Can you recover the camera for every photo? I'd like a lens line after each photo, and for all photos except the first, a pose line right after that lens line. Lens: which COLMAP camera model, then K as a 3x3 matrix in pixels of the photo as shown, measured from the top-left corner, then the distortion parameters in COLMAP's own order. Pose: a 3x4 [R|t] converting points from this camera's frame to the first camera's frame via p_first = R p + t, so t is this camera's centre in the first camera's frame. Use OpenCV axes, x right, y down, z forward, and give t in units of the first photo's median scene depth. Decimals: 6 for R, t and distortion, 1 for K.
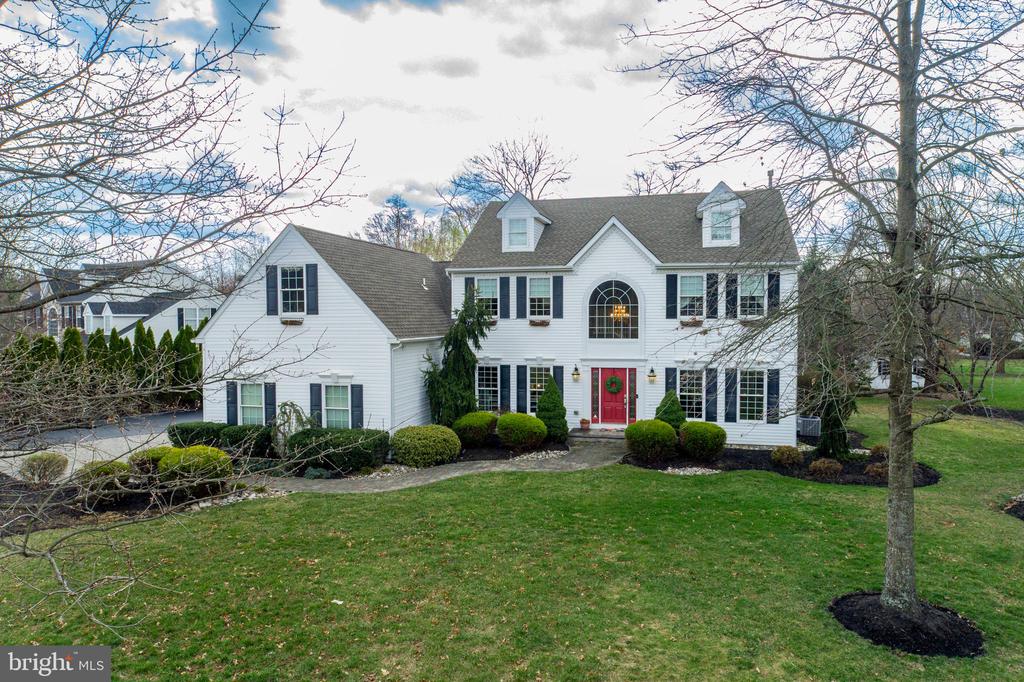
lens RADIAL K [[692.2, 0, 512.0], [0, 692.2, 341.0], [0, 0, 1]] dist [-0.001587, 0.008975]
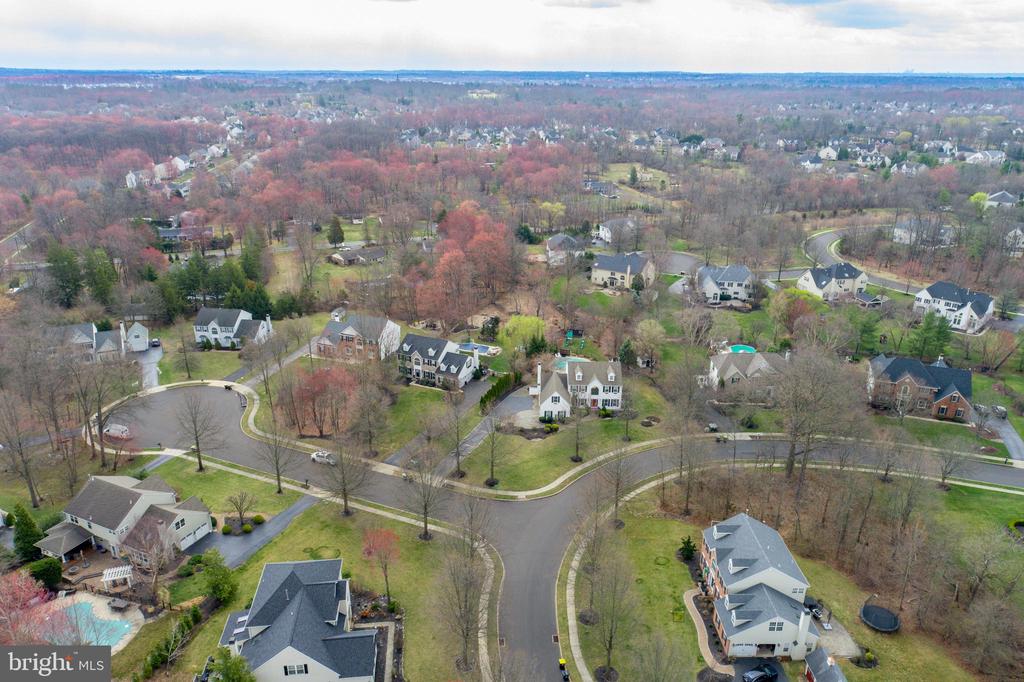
lens RADIAL K [[692.2, 0, 512.0], [0, 692.2, 341.0], [0, 0, 1]] dist [-0.001587, 0.008975]
pose [[0.974761, -0.073282, 0.210883, -1.984993], [-0.000649, 0.943657, 0.330925, -2.690747], [-0.223252, -0.322709, 0.919792, -4.730056]]
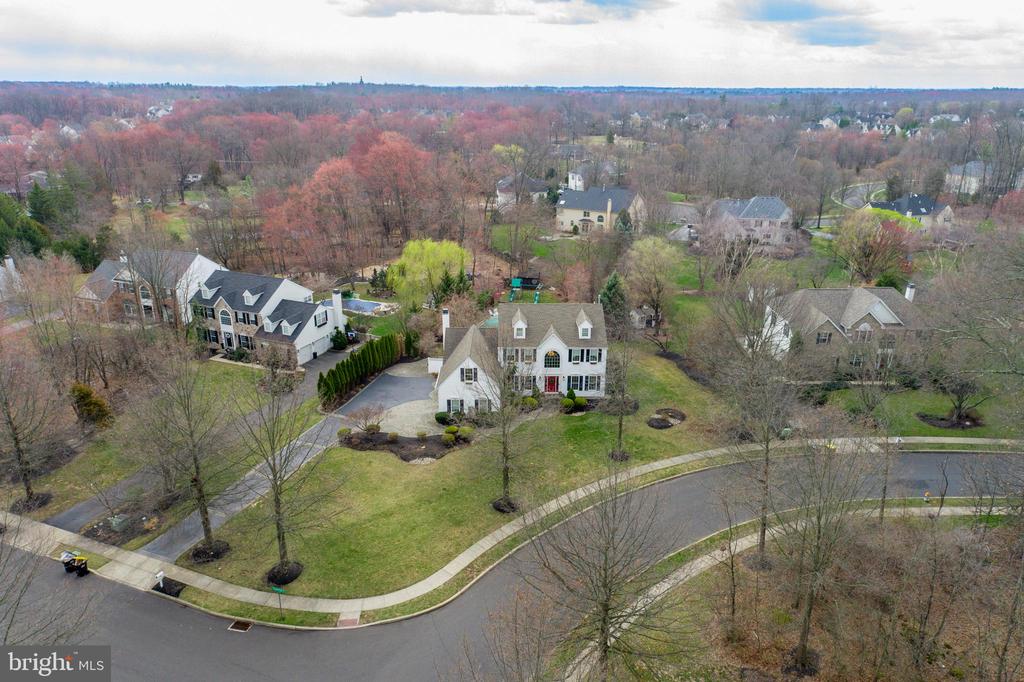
lens RADIAL K [[692.2, 0, 512.0], [0, 692.2, 341.0], [0, 0, 1]] dist [-0.001587, 0.008975]
pose [[0.965977, -0.081018, 0.245610, -0.835106], [0.001096, 0.950941, 0.309370, -1.148229], [-0.258626, -0.298575, 0.918676, -1.914064]]
